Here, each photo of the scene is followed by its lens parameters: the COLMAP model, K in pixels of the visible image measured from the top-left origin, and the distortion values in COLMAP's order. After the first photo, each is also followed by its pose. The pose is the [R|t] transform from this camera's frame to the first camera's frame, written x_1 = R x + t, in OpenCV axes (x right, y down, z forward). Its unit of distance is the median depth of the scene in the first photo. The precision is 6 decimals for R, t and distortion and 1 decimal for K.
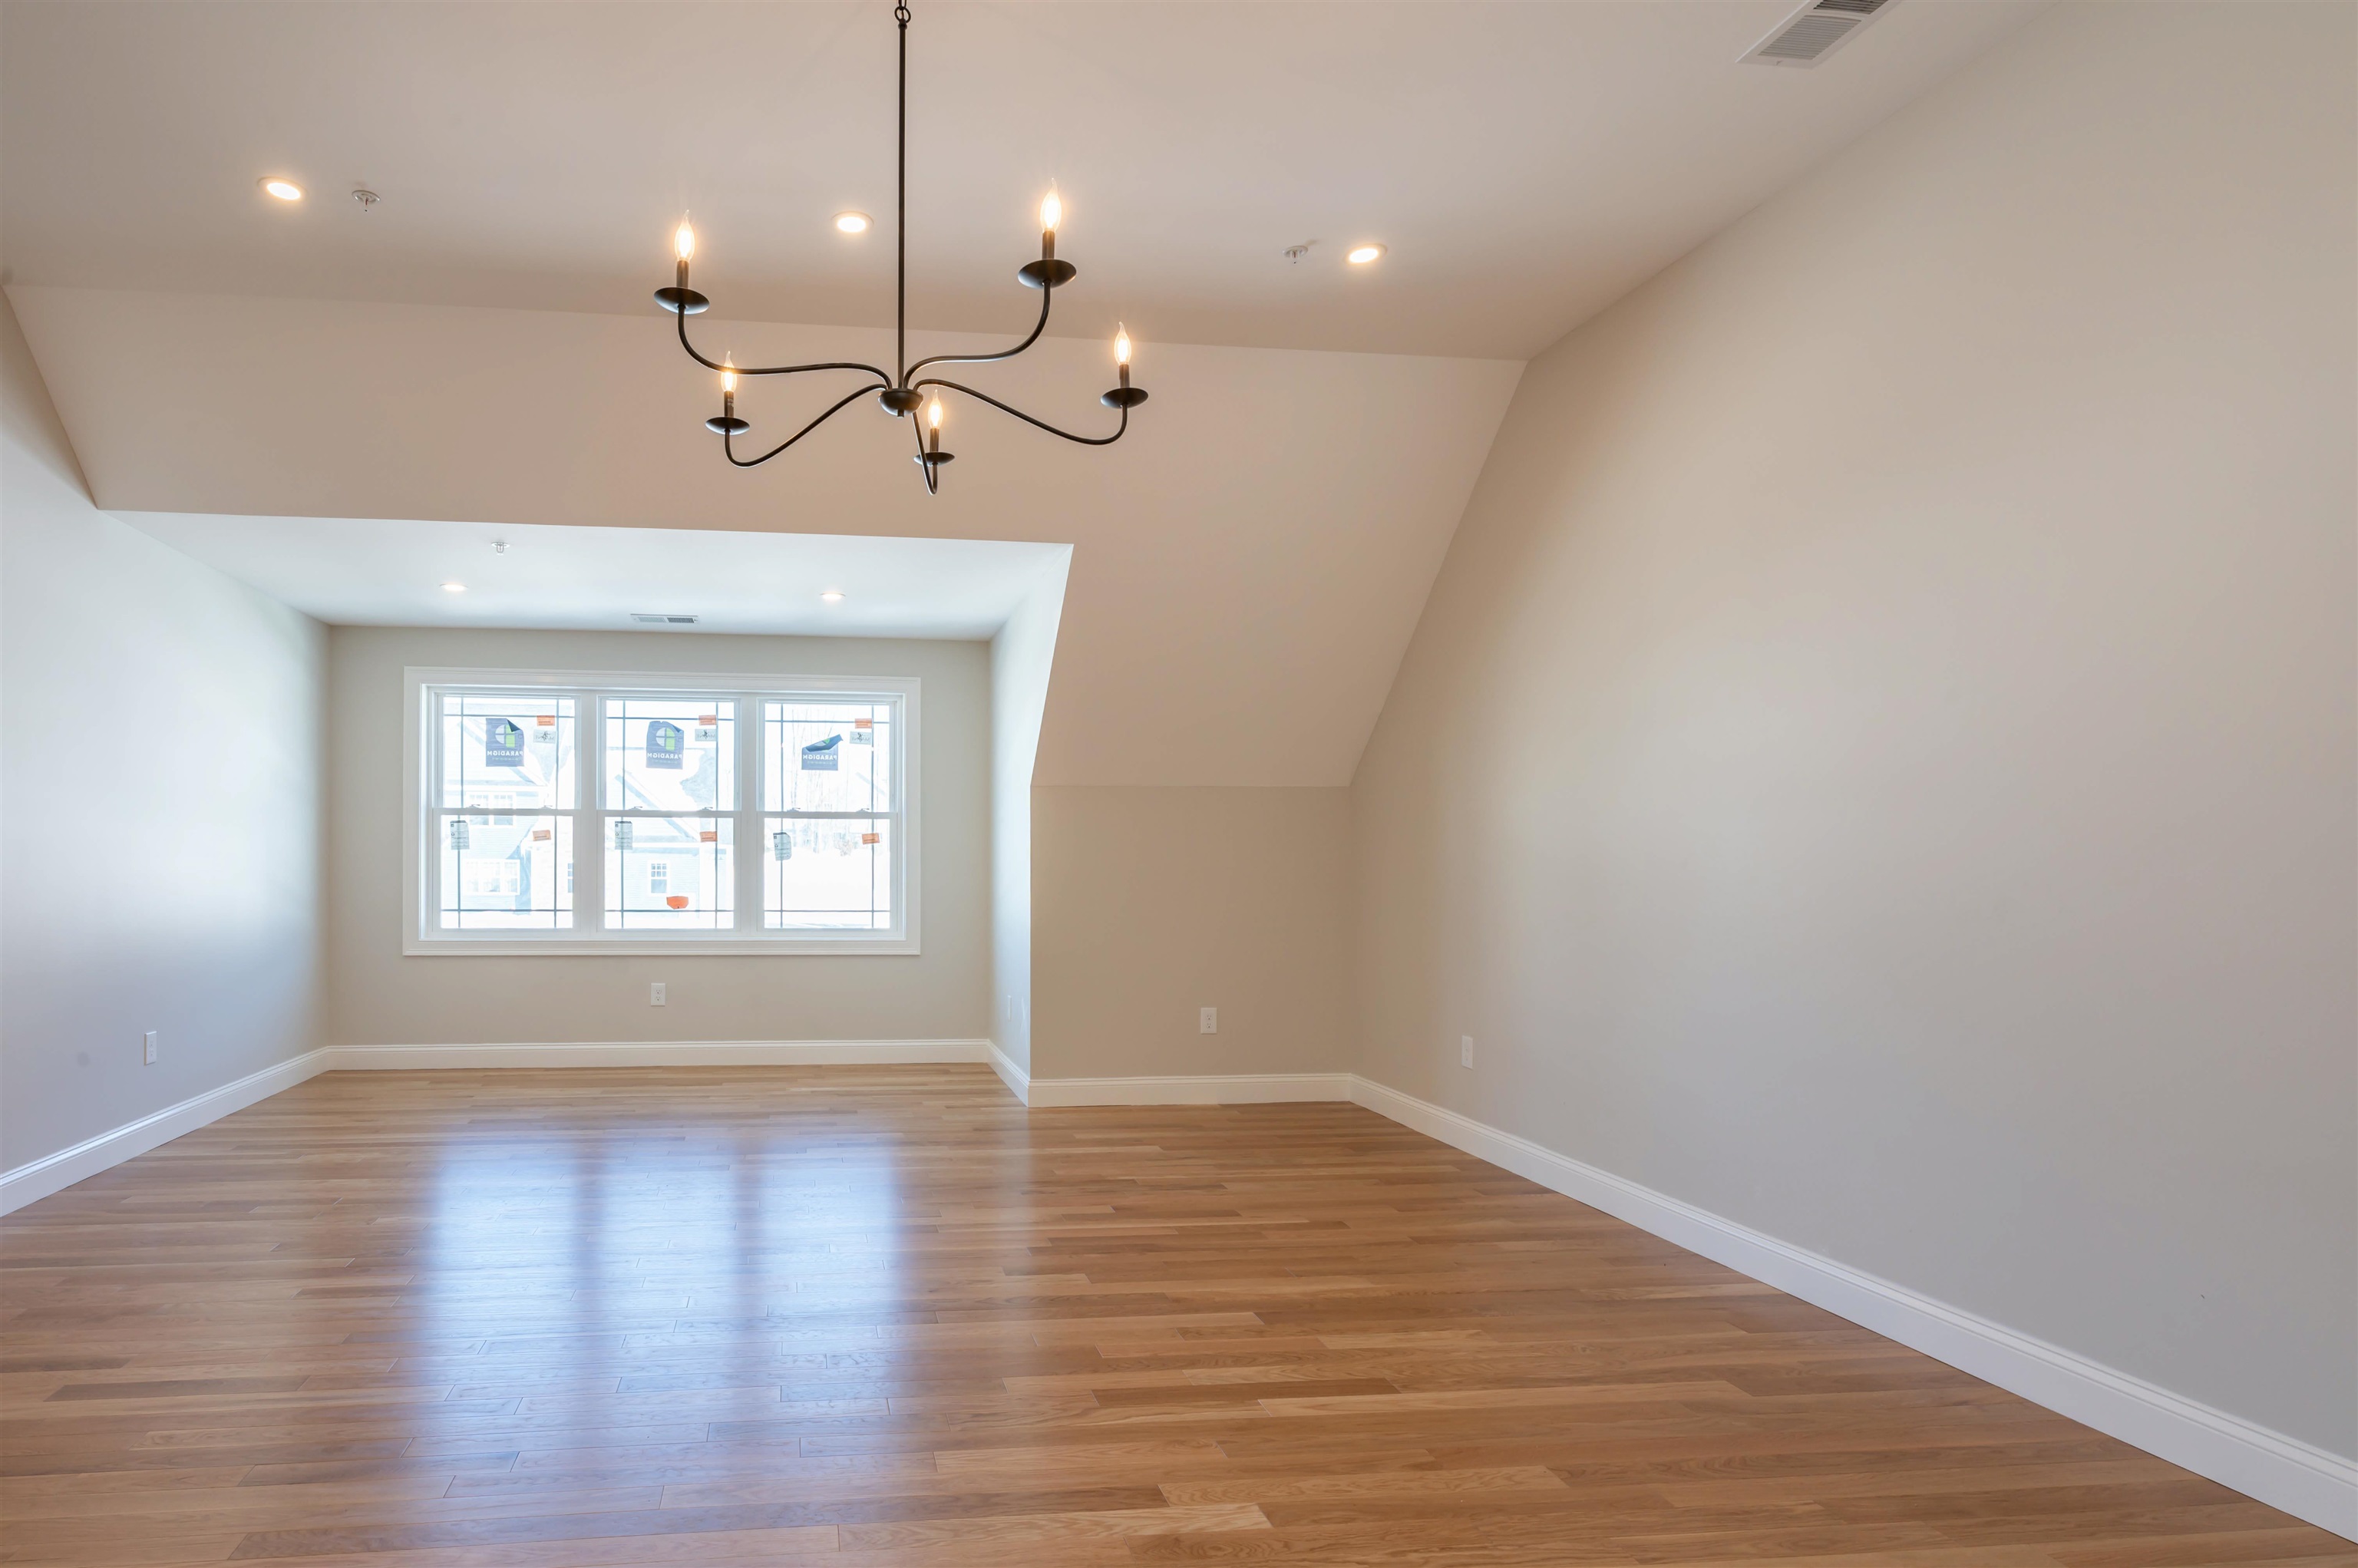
lens RADIAL K [[1215.9, 0, 962.6], [0, 1215.9, 844.1], [0, 0, 1]] dist [-0.000896, 0.000102]
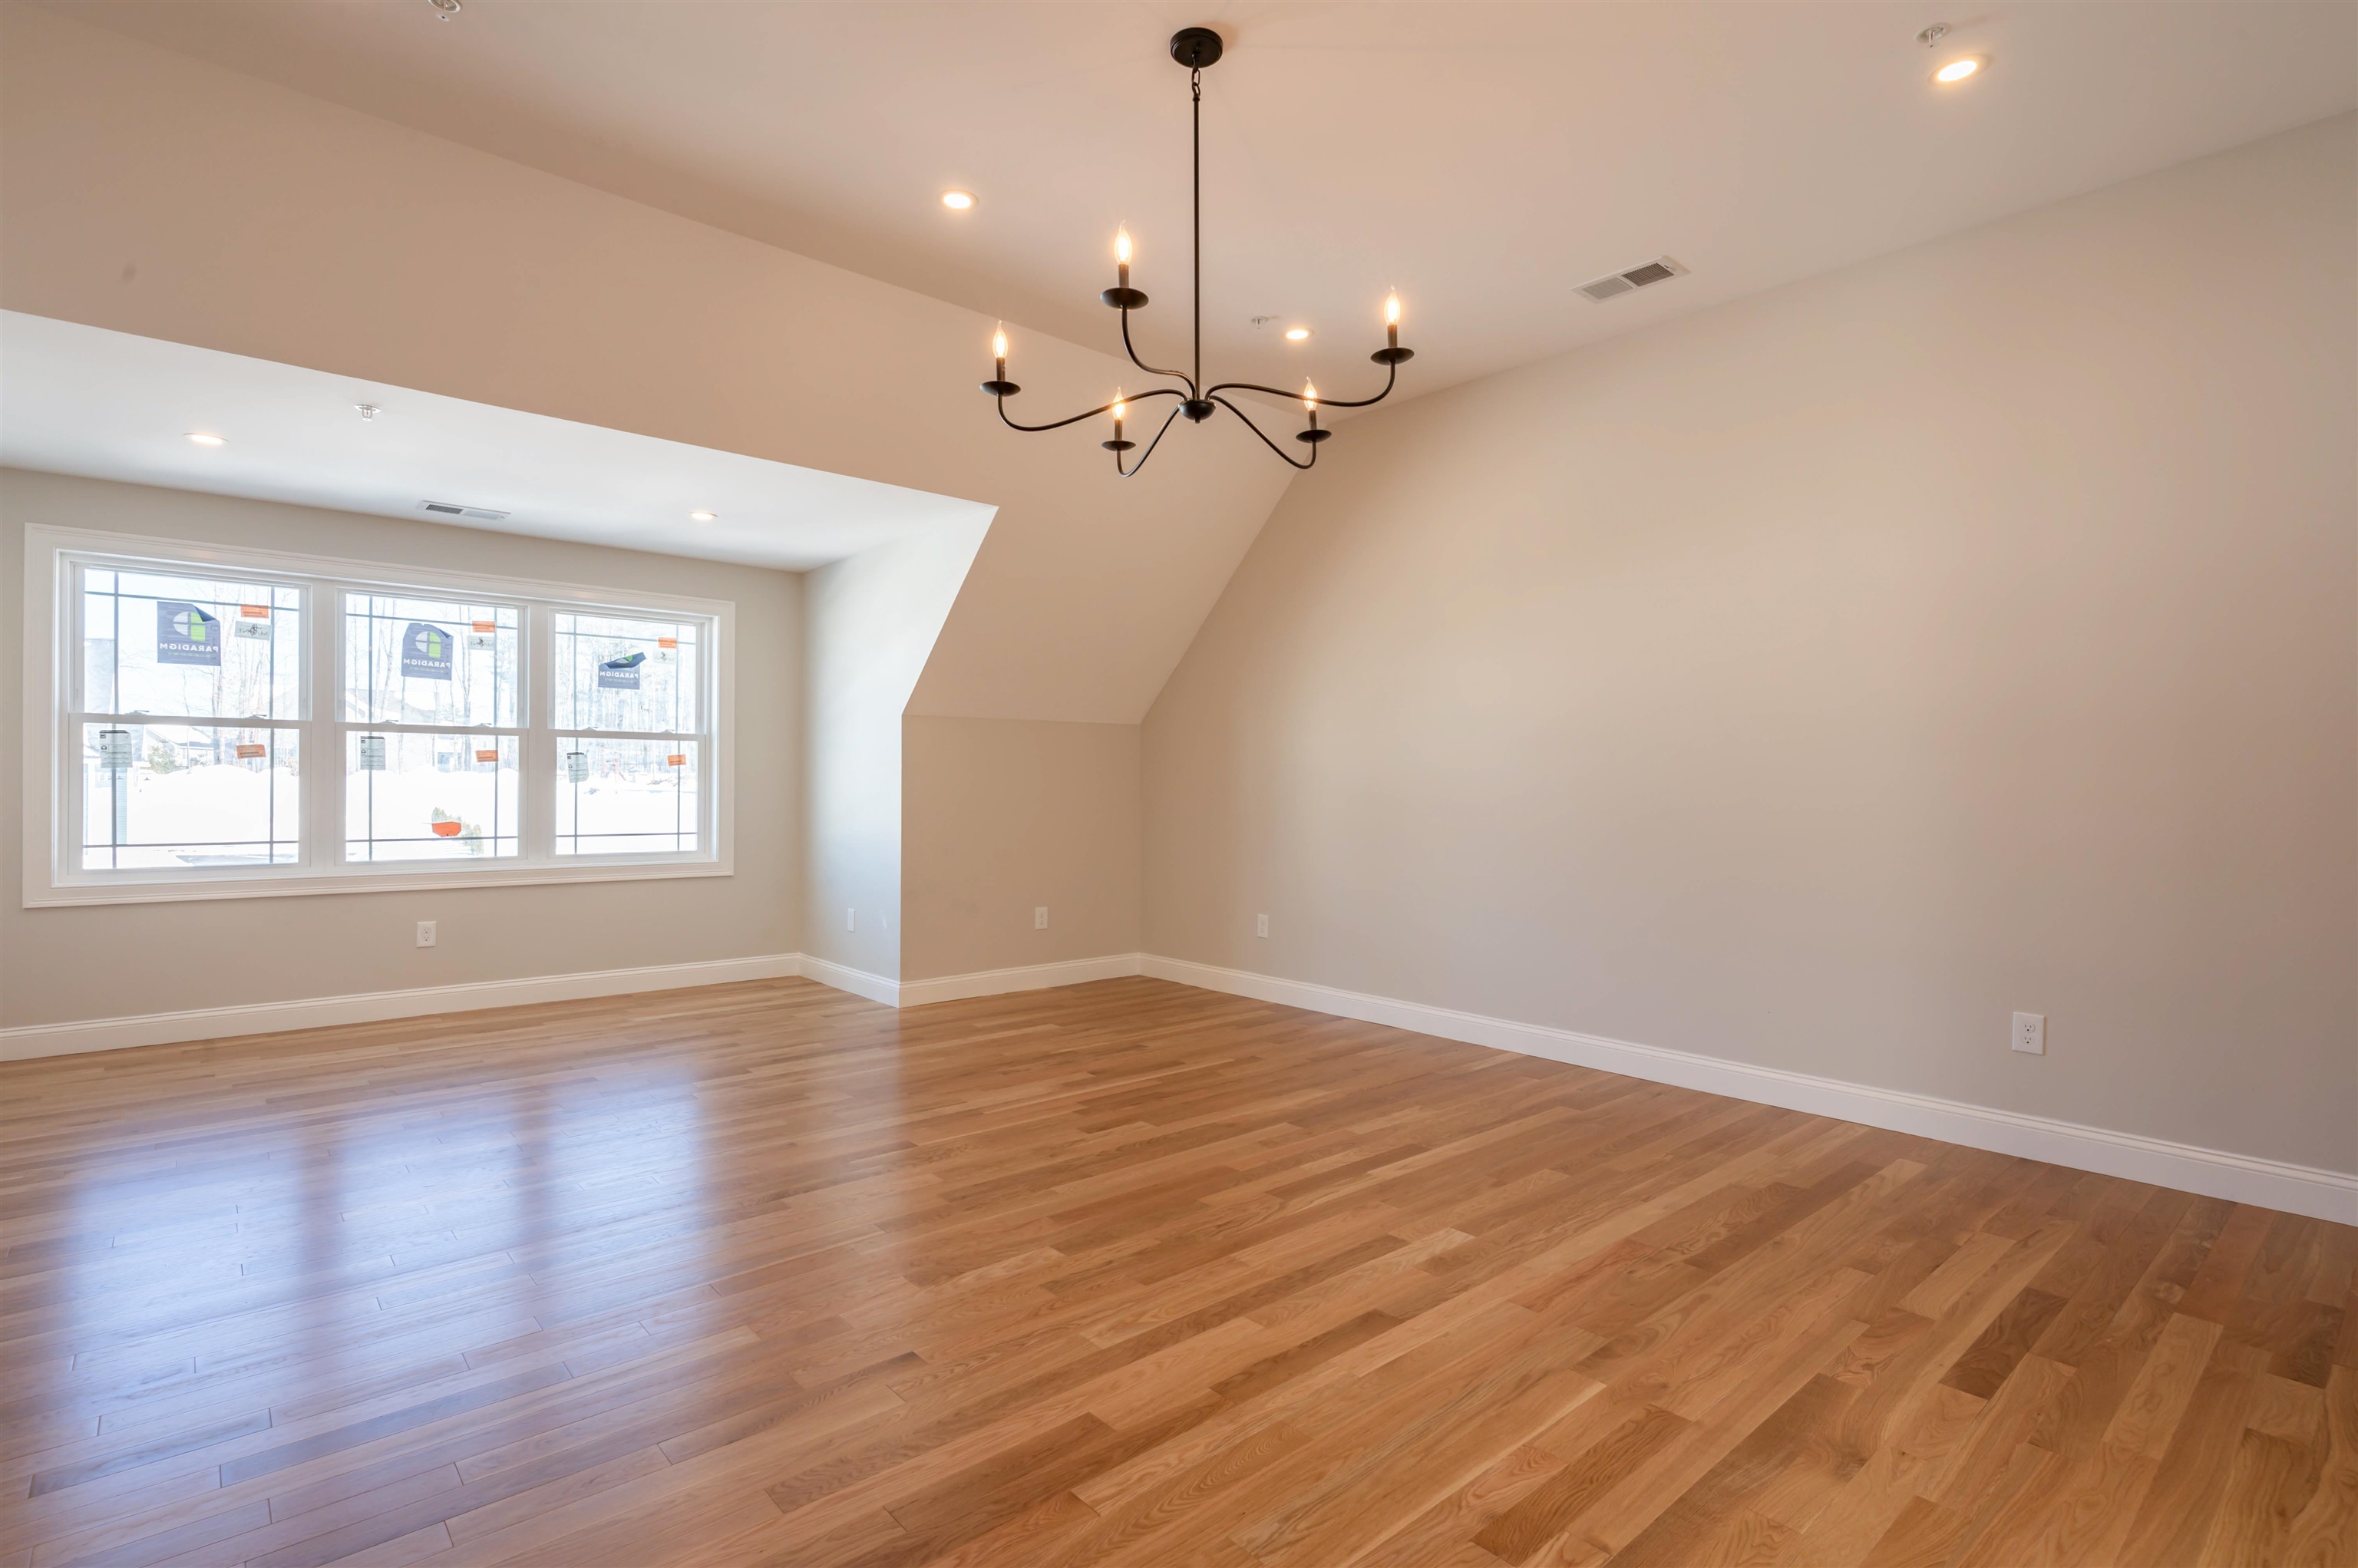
lens RADIAL K [[1096.5, 0, 1188.5], [0, 1096.5, 792.2], [0, 0, 1]] dist [-0.004097, -0.000536]
pose [[0.823342, -0.003352, 0.567536, -0.243176], [-0.010600, 0.999717, 0.021283, -0.002064], [-0.567447, -0.023539, 0.823073, 0.033376]]
